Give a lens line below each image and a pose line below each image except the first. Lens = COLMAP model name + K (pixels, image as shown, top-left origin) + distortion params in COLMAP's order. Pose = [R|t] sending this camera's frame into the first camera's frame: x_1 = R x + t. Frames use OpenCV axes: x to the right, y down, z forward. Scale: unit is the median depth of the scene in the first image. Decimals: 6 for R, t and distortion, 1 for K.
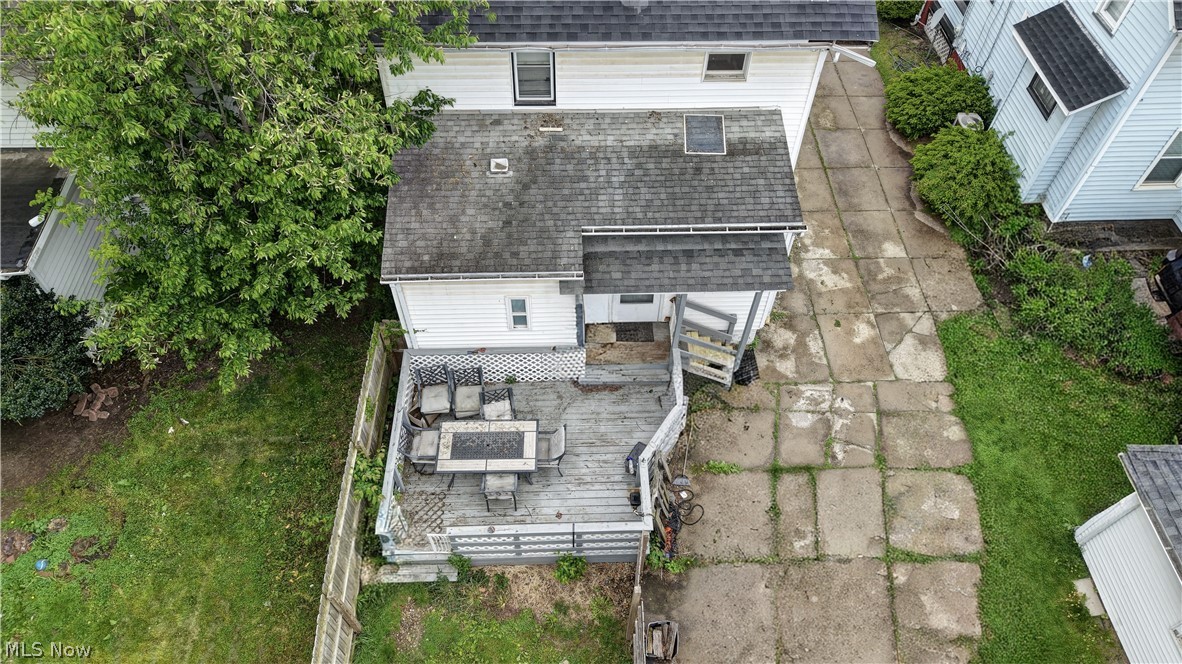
lens RADIAL K [[802.3, 0, 591.0], [0, 802.3, 332.0], [0, 0, 1]] dist [-0.001990, -0.004184]
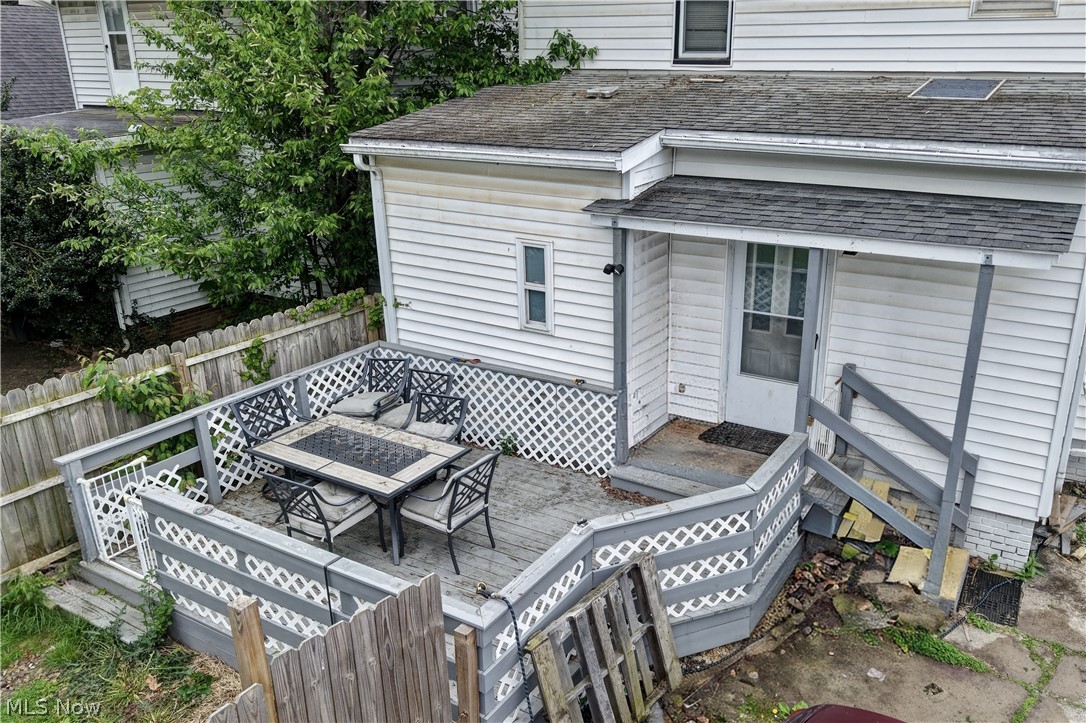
lens RADIAL K [[862.2, 0, 602.4], [0, 862.2, 359.9], [0, 0, 1]] dist [-0.007746, -0.003713]
pose [[0.845886, 0.160238, -0.508725, 0.268362], [-0.412019, 0.802001, -0.432476, 0.262006], [0.338699, 0.575429, 0.744422, 0.589521]]
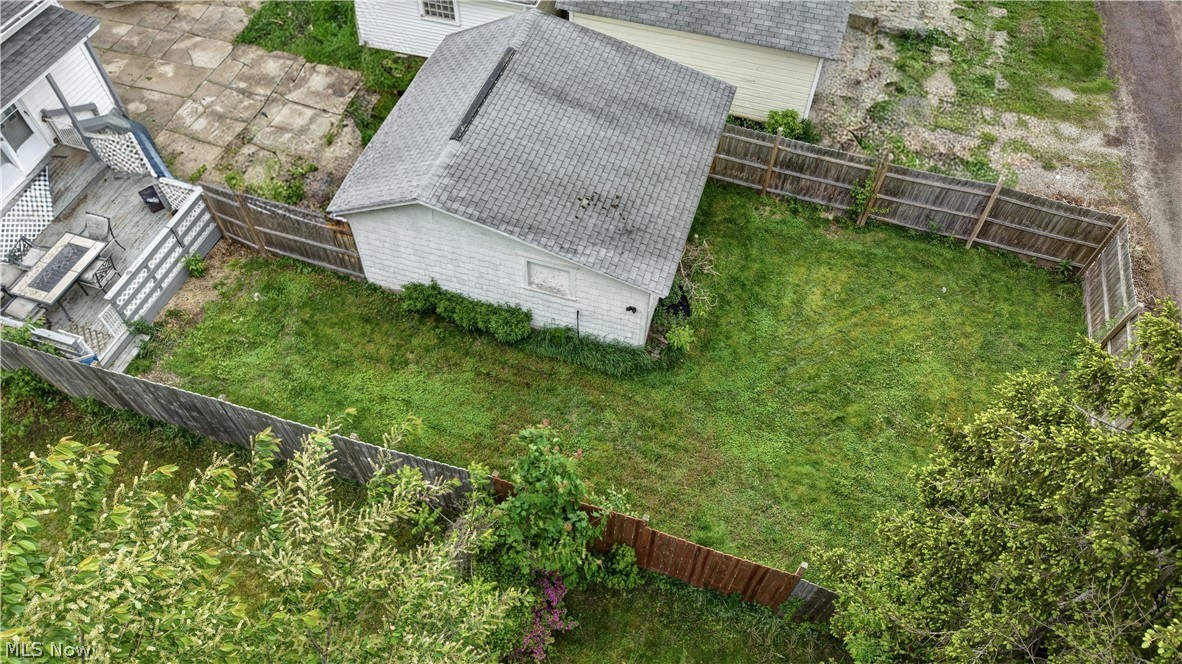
lens RADIAL K [[802.3, 0, 591.0], [0, 802.3, 332.0], [0, 0, 1]] dist [-0.001990, -0.004184]
pose [[0.317869, -0.771287, 0.551431, -0.582393], [0.747805, 0.561488, 0.354286, 0.351262], [-0.582878, 0.299746, 0.755252, -0.299428]]
